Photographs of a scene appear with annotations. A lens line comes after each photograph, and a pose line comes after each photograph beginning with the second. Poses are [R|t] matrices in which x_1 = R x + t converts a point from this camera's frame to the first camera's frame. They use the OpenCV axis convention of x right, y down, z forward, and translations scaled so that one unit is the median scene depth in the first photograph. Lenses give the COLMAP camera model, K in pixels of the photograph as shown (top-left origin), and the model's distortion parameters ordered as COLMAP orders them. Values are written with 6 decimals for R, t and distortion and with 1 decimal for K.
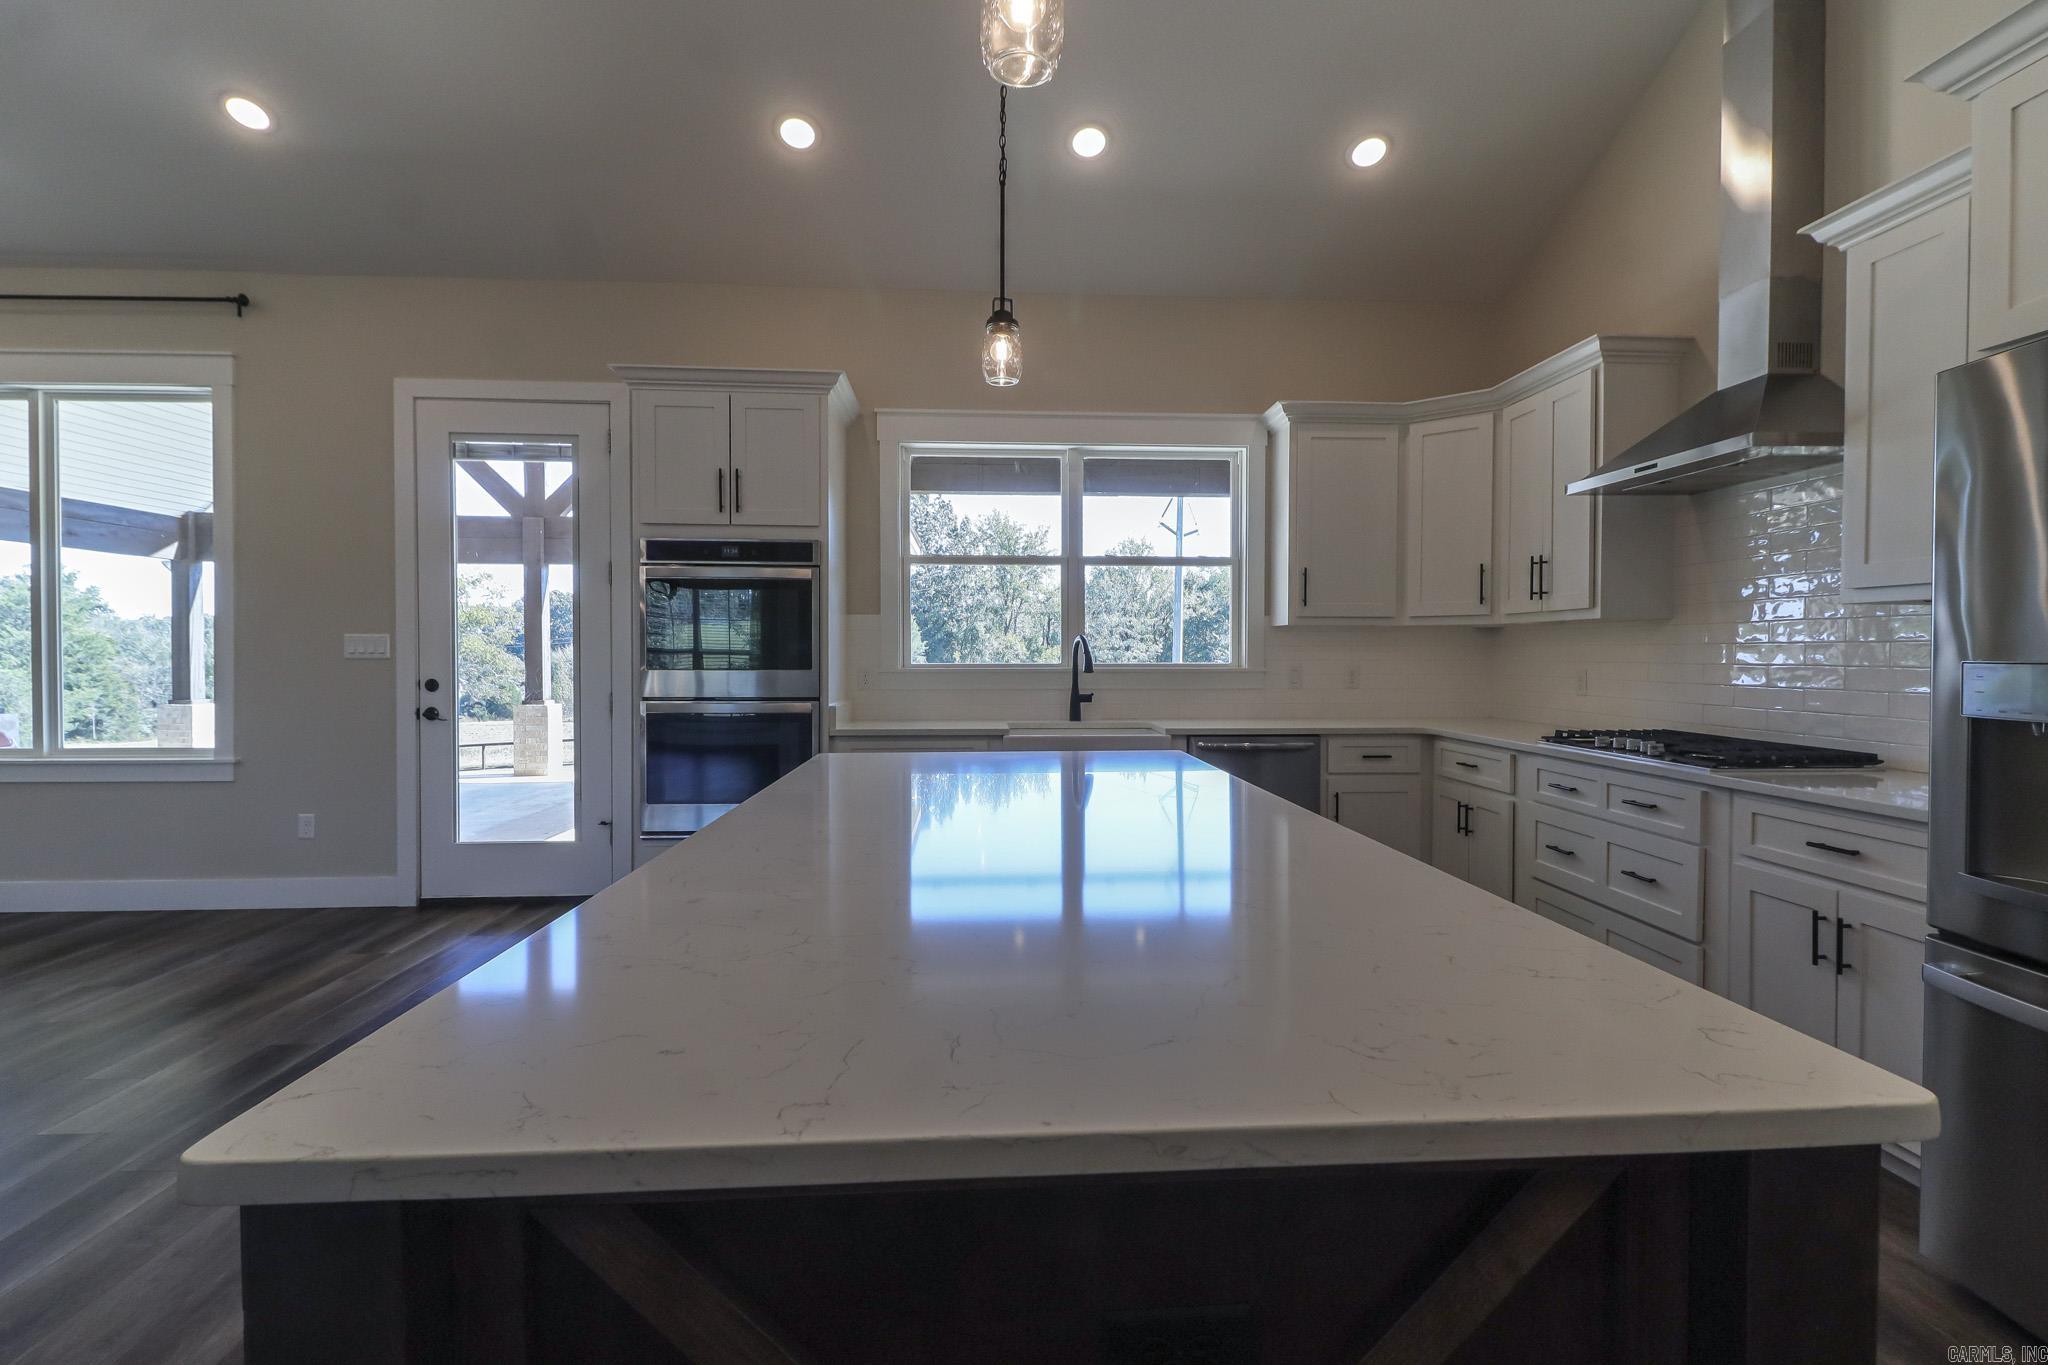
lens RADIAL K [[1001.7, 0, 1044.1], [0, 1001.7, 675.1], [0, 0, 1]] dist [0.004283, -0.000078]
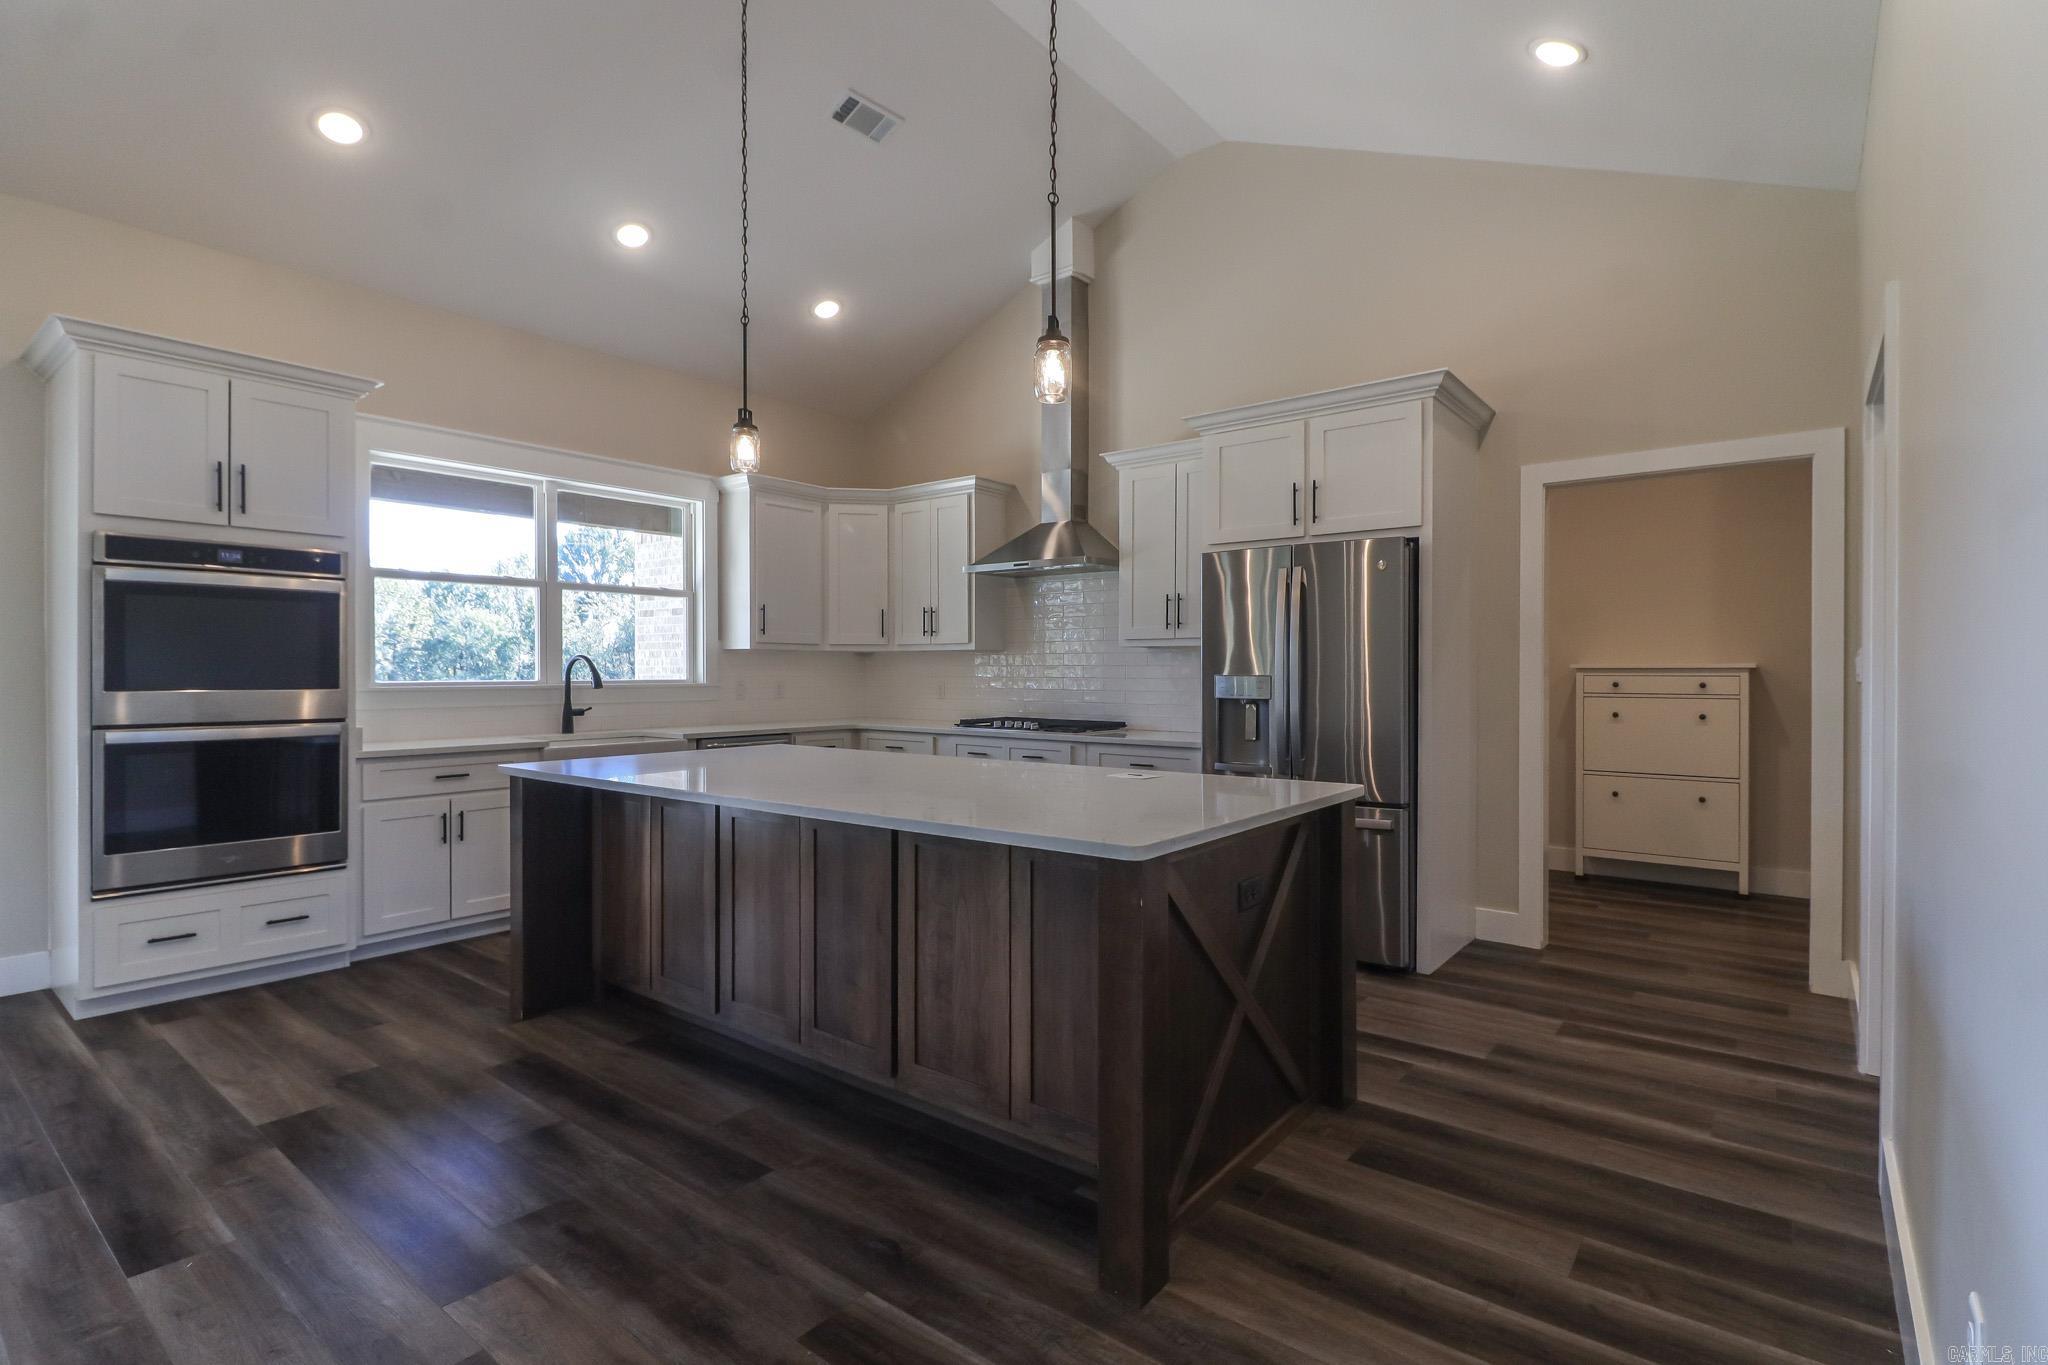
lens RADIAL K [[970.2, 0, 1048.8], [0, 970.2, 672.7], [0, 0, 1]] dist [0.020165, -0.014052]
pose [[0.660693, -0.001693, 0.750654, -0.474428], [0.016153, 0.999798, -0.011961, 0.000991], [-0.750482, 0.020028, 0.660587, -0.104873]]
